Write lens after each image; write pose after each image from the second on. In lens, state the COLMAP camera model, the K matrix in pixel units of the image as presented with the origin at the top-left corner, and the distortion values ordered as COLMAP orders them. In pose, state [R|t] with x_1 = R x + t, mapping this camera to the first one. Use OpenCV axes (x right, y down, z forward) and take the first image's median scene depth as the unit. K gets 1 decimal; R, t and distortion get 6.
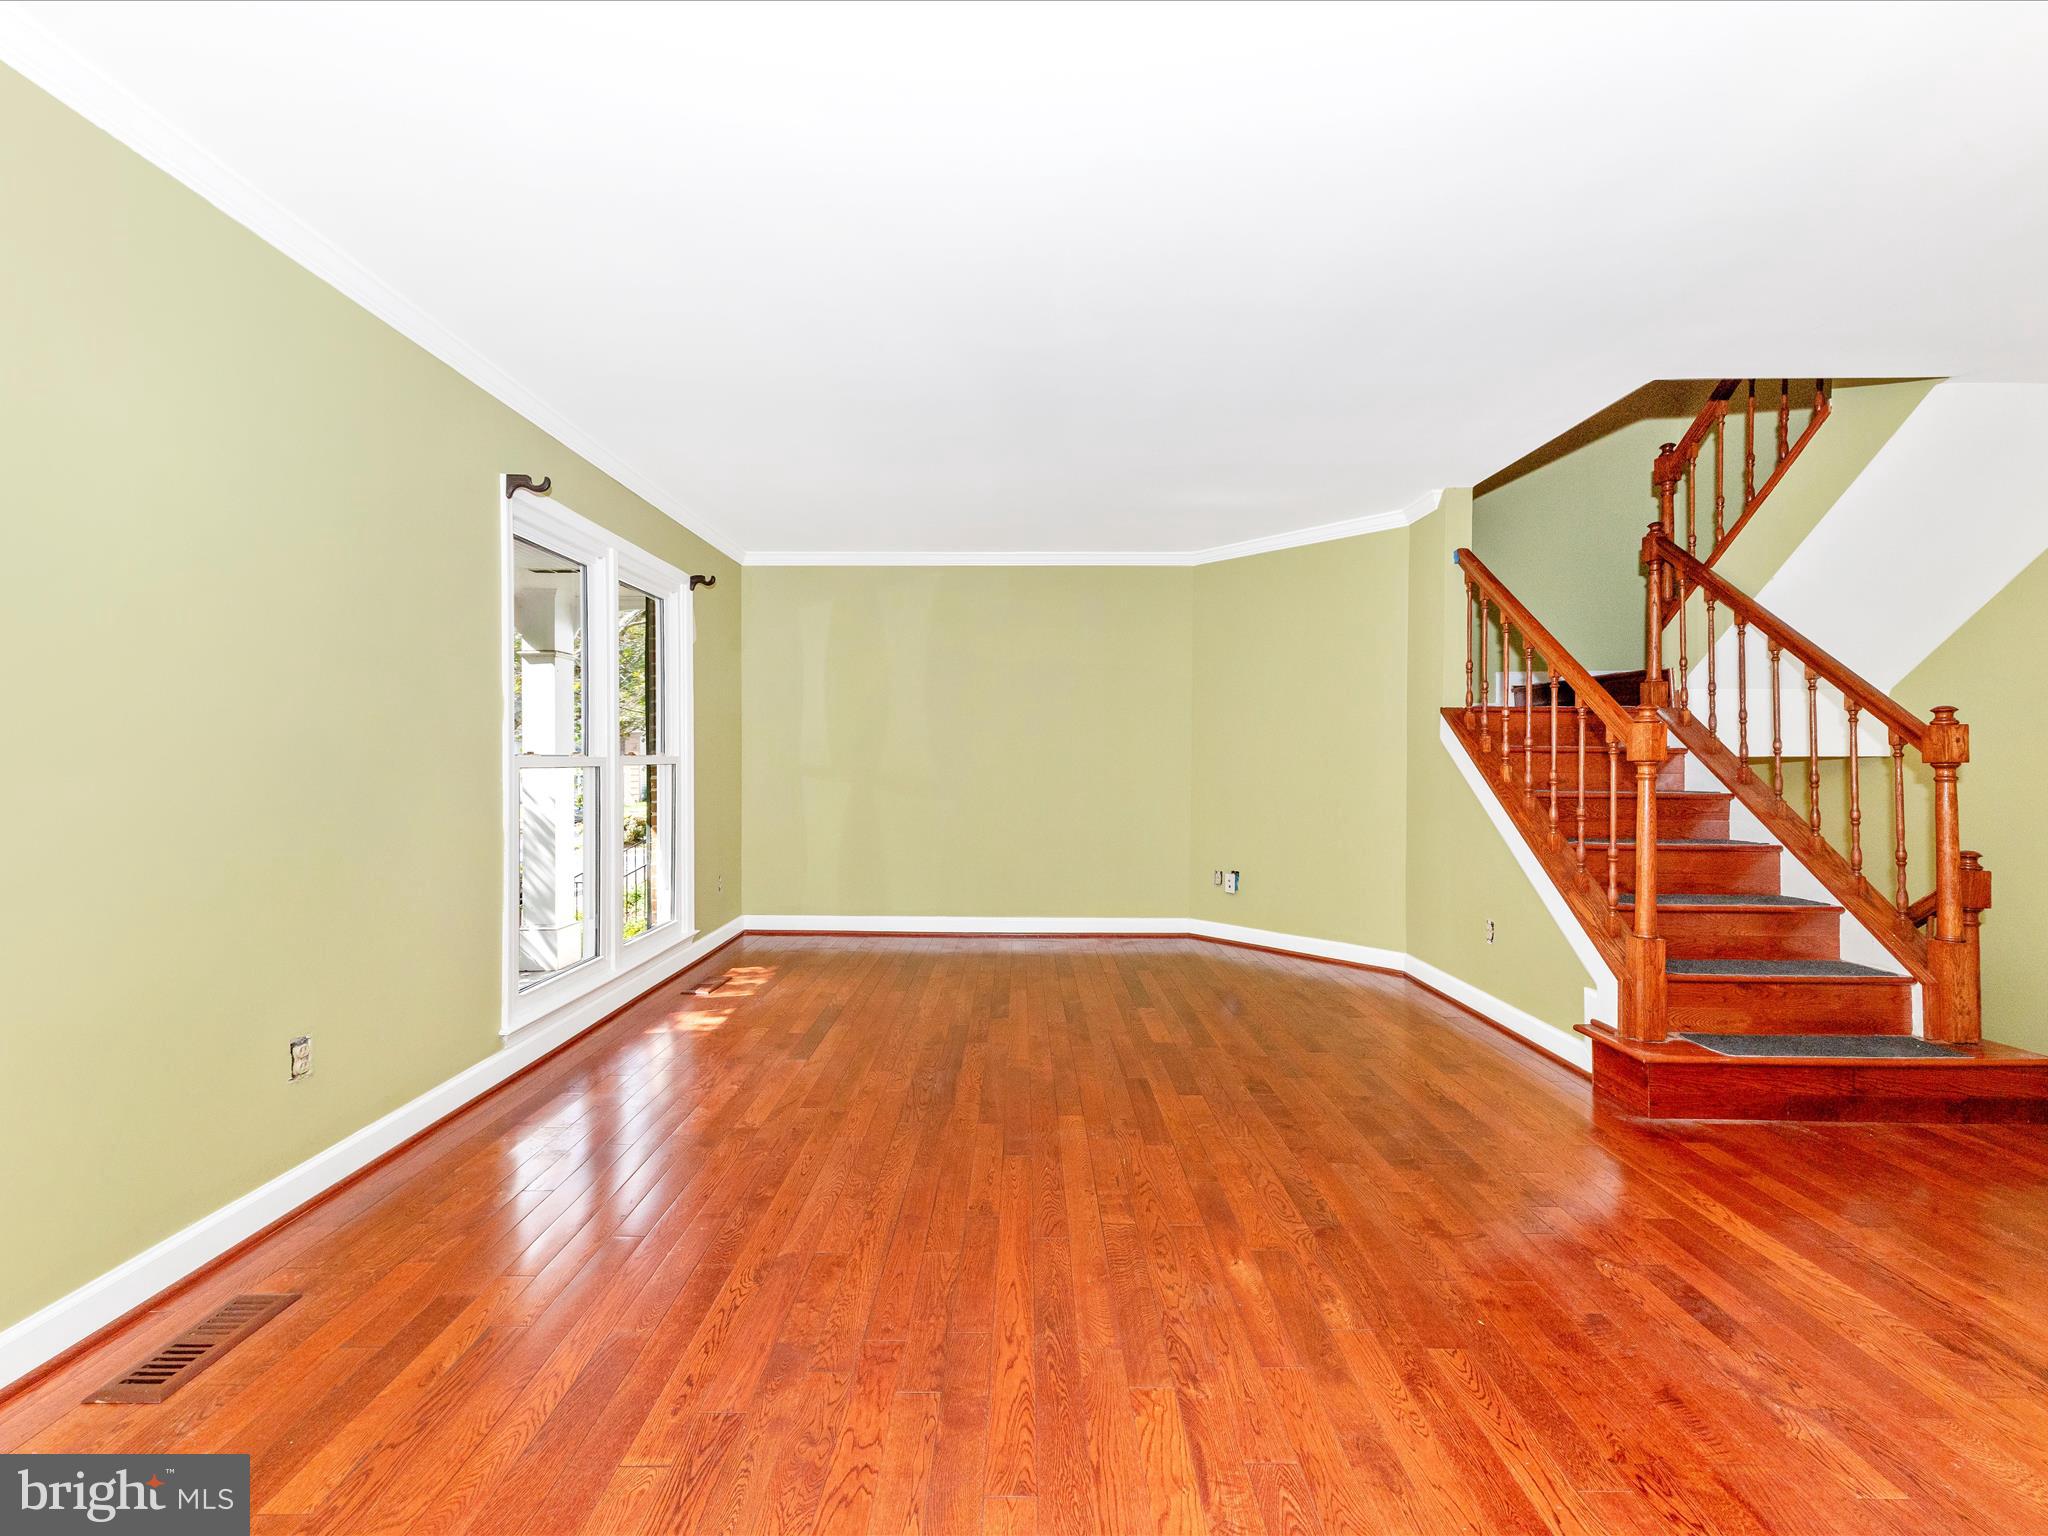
lens RADIAL K [[802.0, 0, 1020.8], [0, 802.0, 757.7], [0, 0, 1]] dist [0.015227, -0.003101]
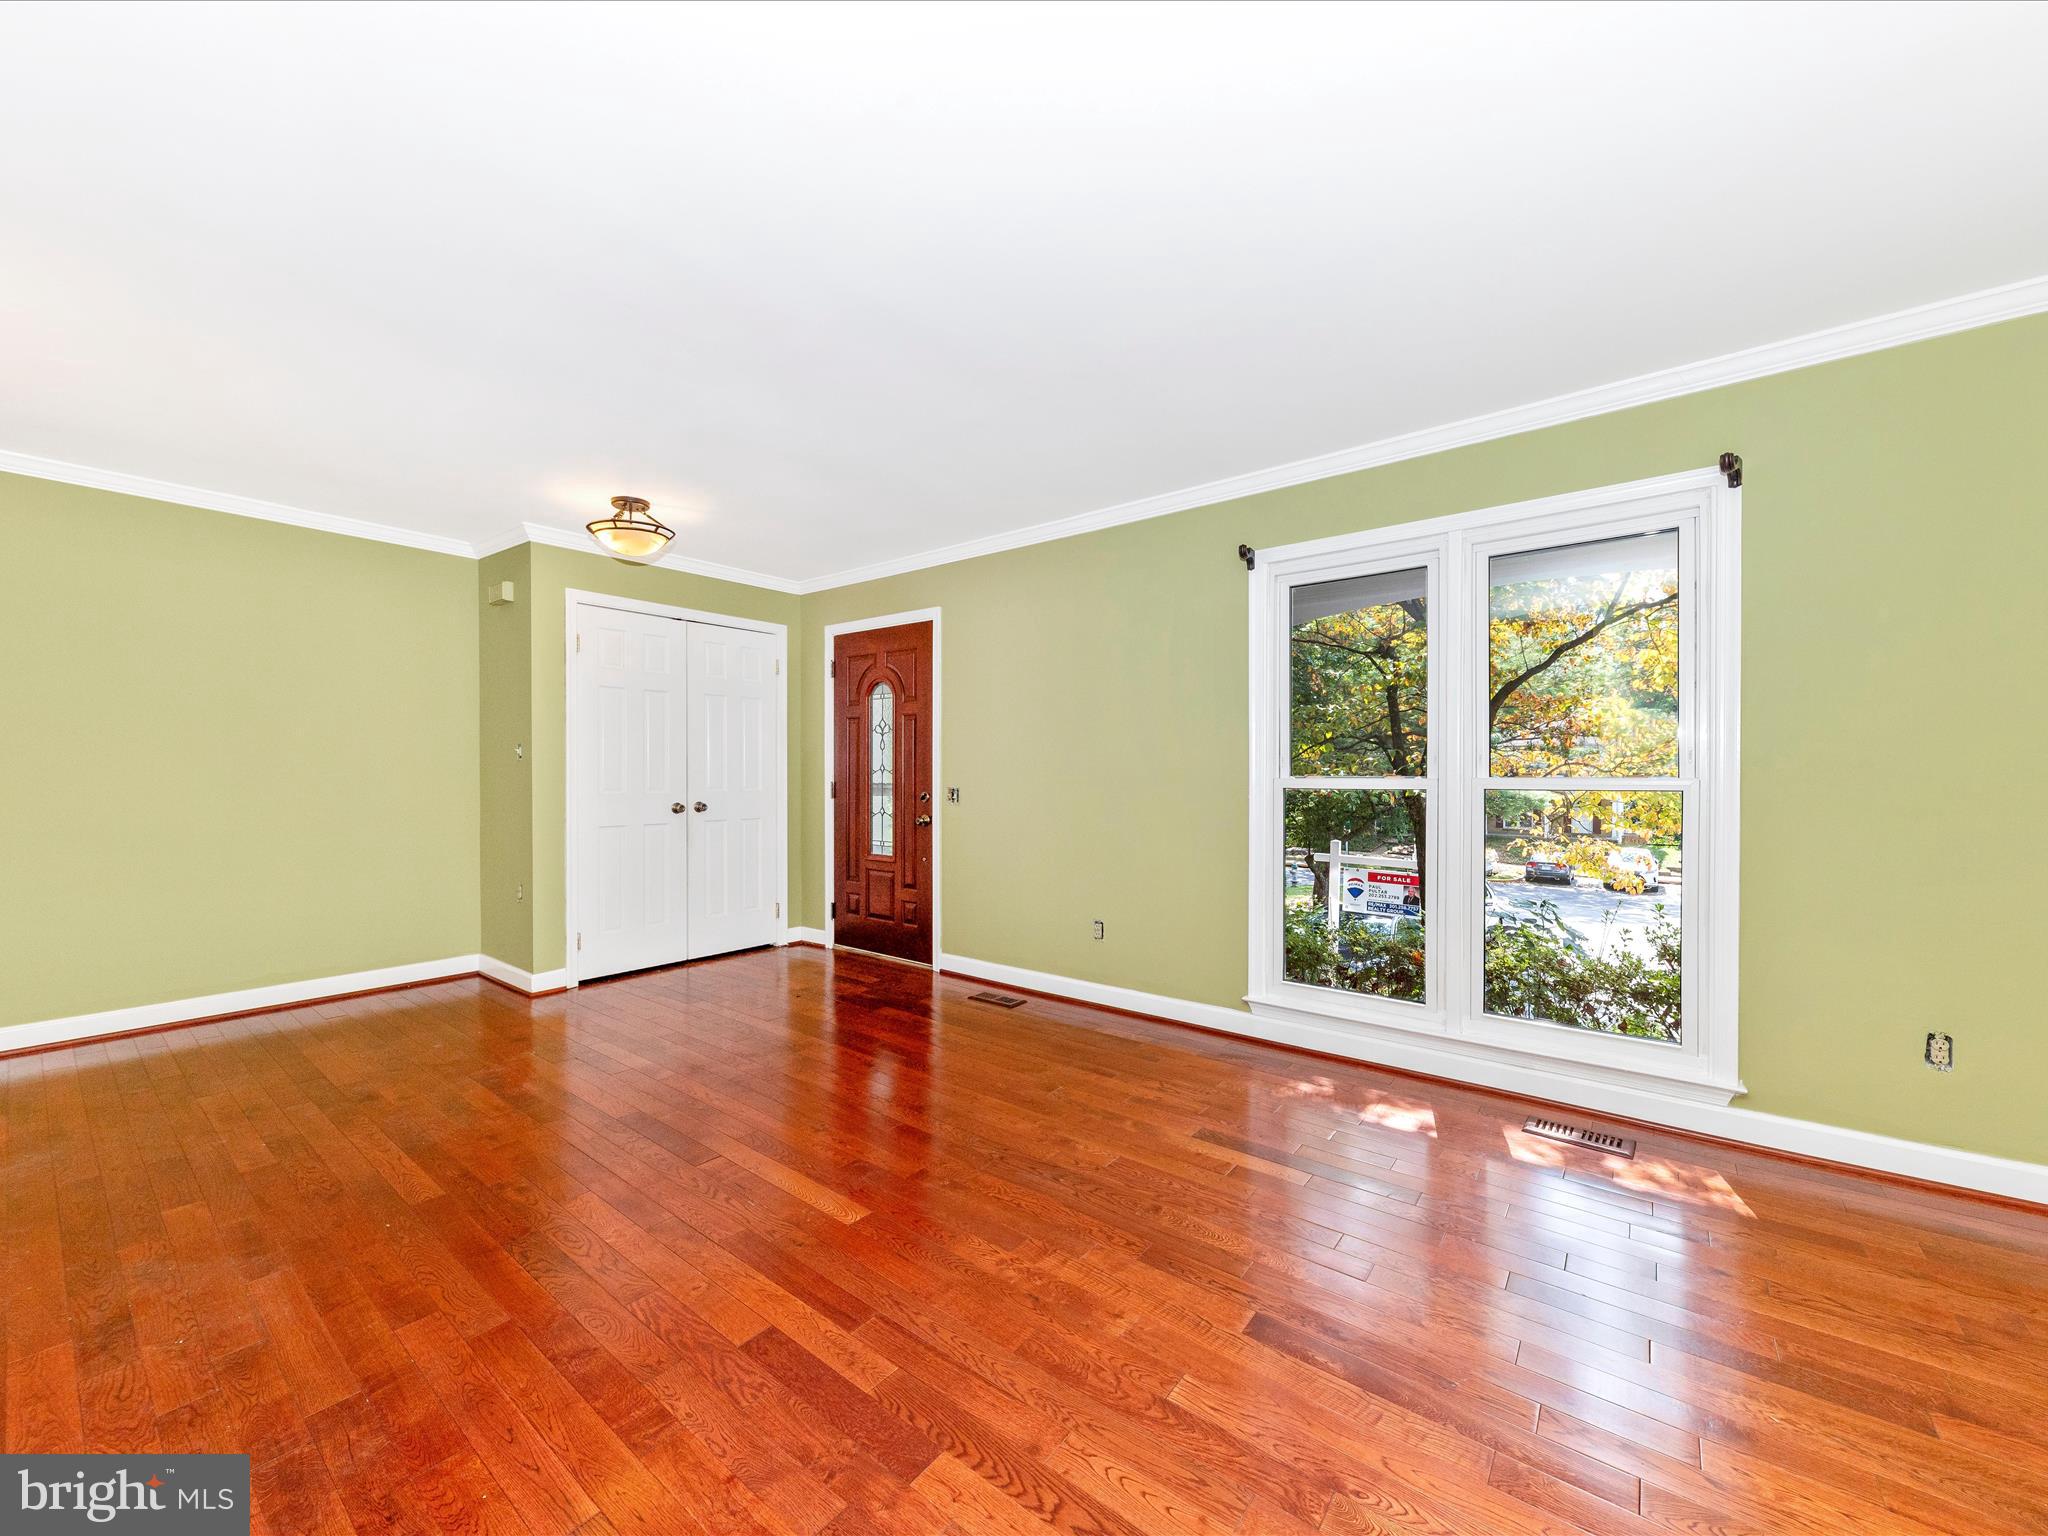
lens RADIAL K [[802.0, 0, 1016.5], [0, 802.0, 757.2], [0, 0, 1]] dist [0.015227, -0.003101]
pose [[-0.626403, -0.012854, -0.779393, 0.545138], [0.003120, 0.999815, -0.018997, -0.009149], [0.779493, -0.014332, -0.626247, 1.472840]]
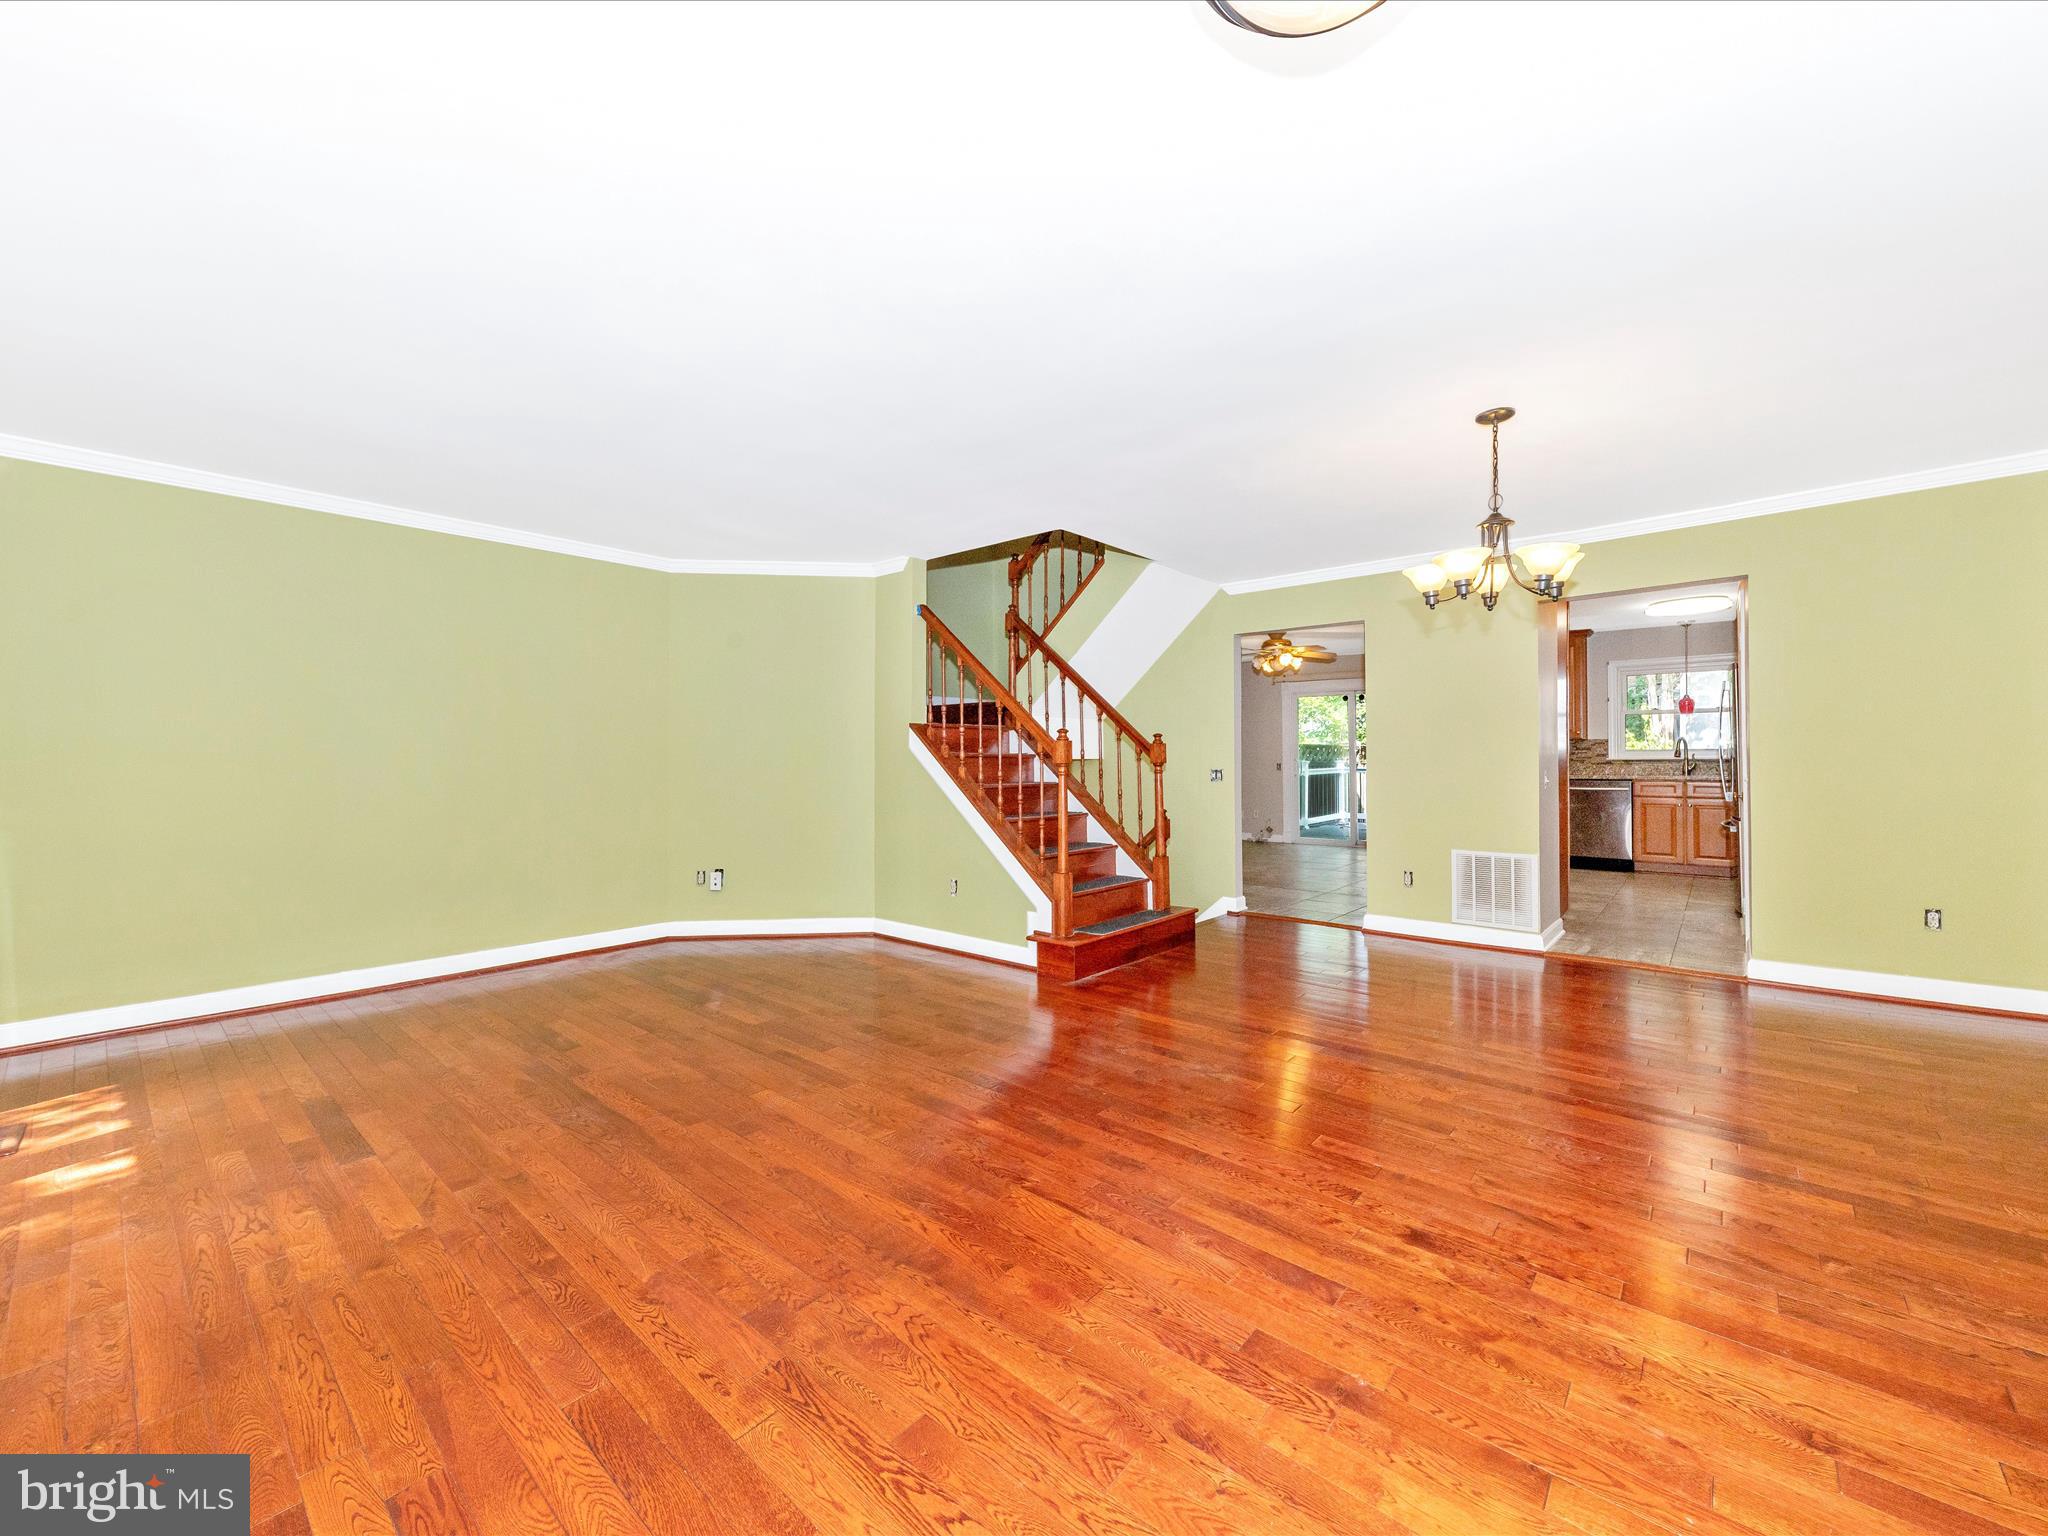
lens RADIAL K [[802.0, 0, 1022.2], [0, 802.0, 761.2], [0, 0, 1]] dist [0.015227, -0.003101]
pose [[0.655766, -0.007118, 0.754931, -0.471164], [0.004954, 0.999975, 0.005126, -0.009189], [-0.754948, 0.000378, 0.655784, 0.008801]]
